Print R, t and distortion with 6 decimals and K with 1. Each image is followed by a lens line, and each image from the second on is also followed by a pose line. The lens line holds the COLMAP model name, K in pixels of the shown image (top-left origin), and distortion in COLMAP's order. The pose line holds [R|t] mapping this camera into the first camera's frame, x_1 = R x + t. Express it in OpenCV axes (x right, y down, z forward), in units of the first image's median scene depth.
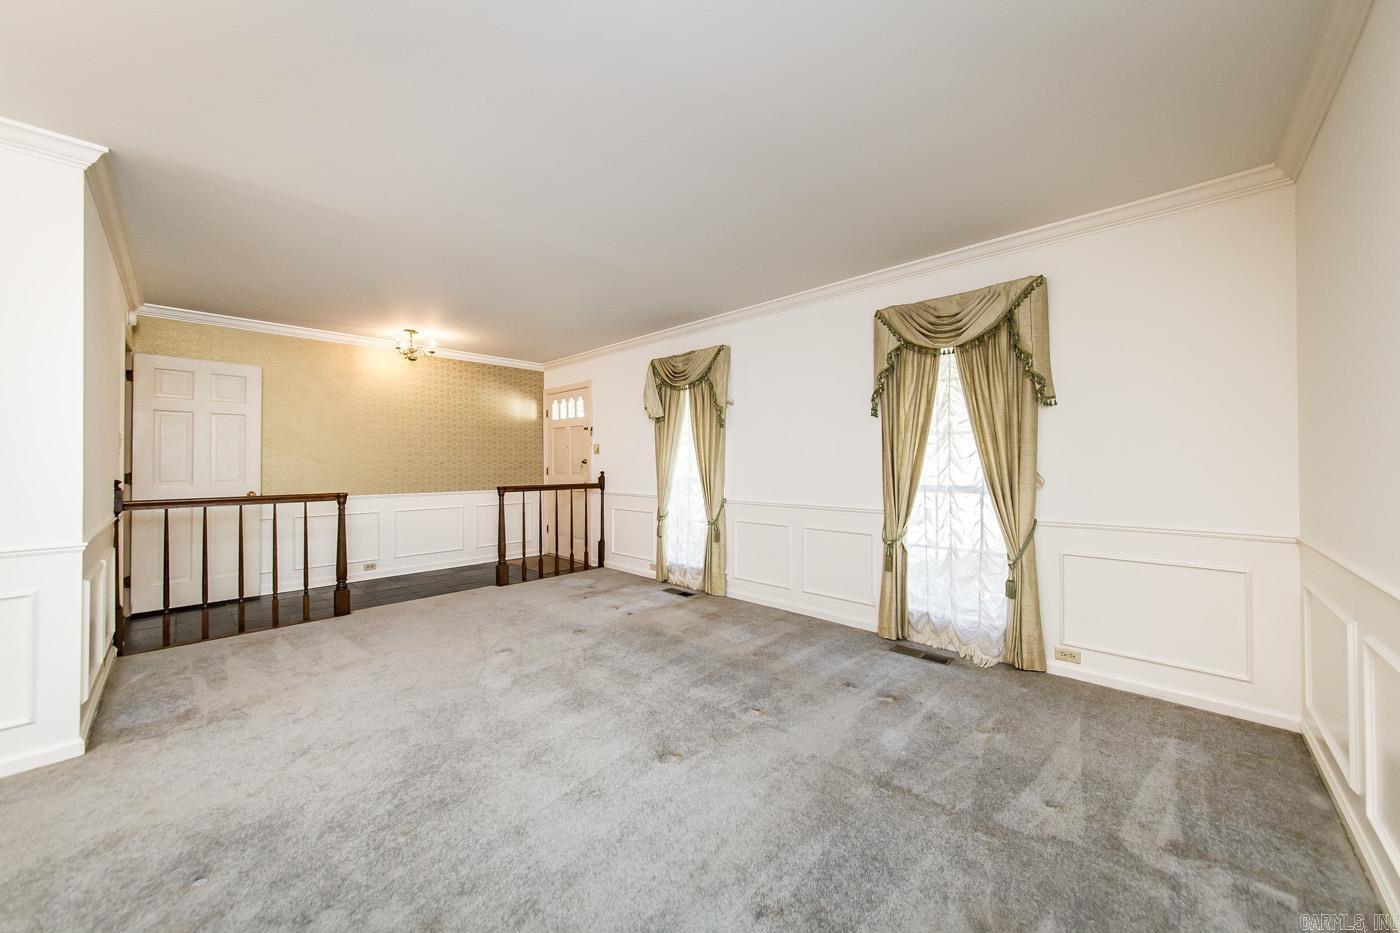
lens RADIAL K [[505.5, 0, 697.0], [0, 505.5, 458.3], [0, 0, 1]] dist [-0.001097, -0.000077]
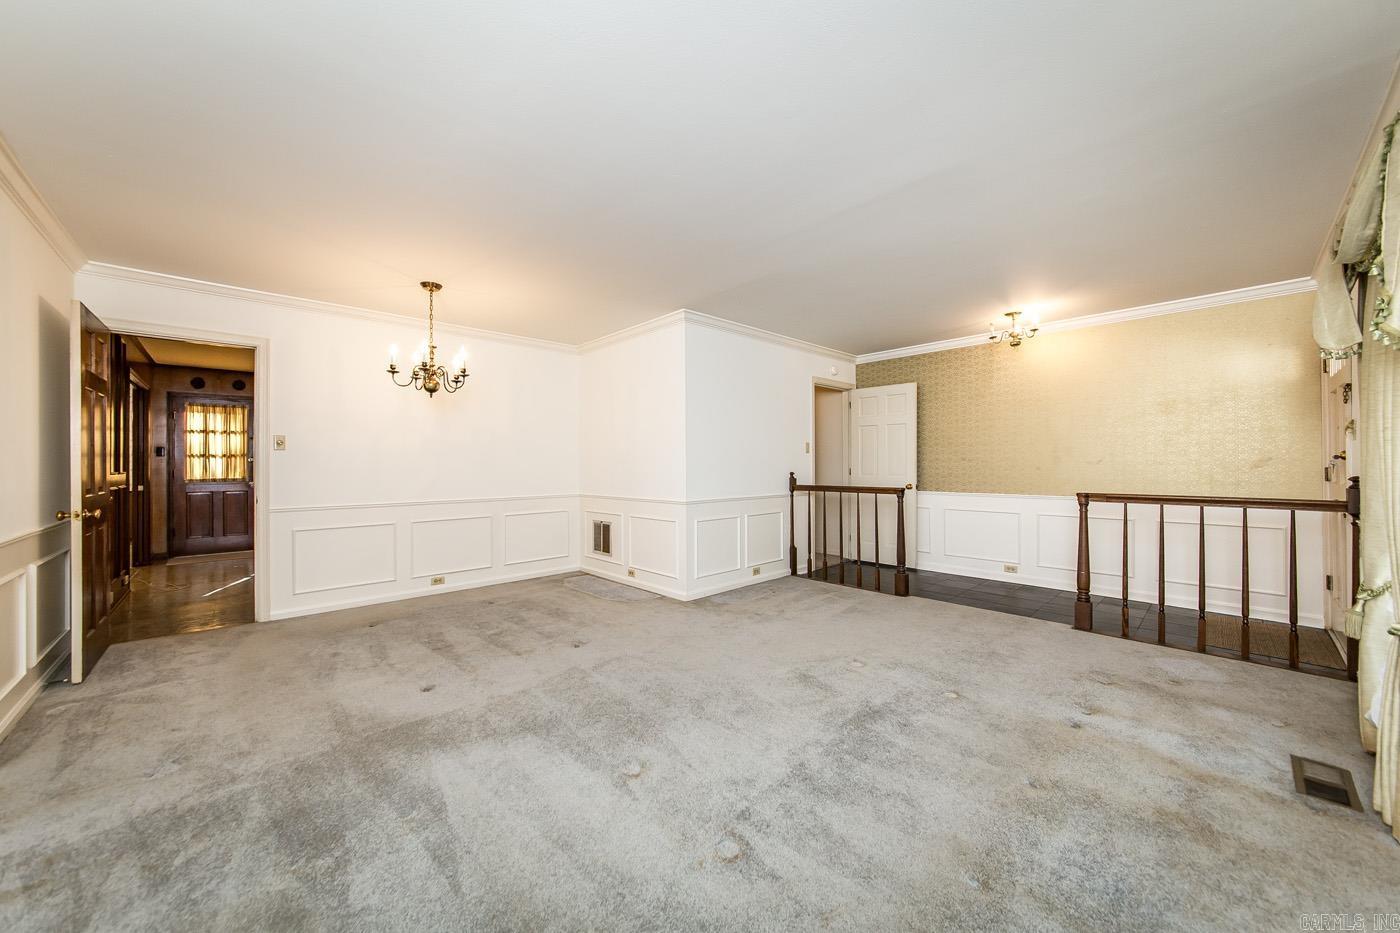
lens RADIAL K [[505.5, 0, 697.0], [0, 505.5, 458.3], [0, 0, 1]] dist [-0.001097, -0.000077]
pose [[-0.049984, -0.008915, -0.998710, 0.433837], [0.012468, 0.999877, -0.009550, 0.008088], [0.998672, -0.012930, -0.049867, 0.580993]]
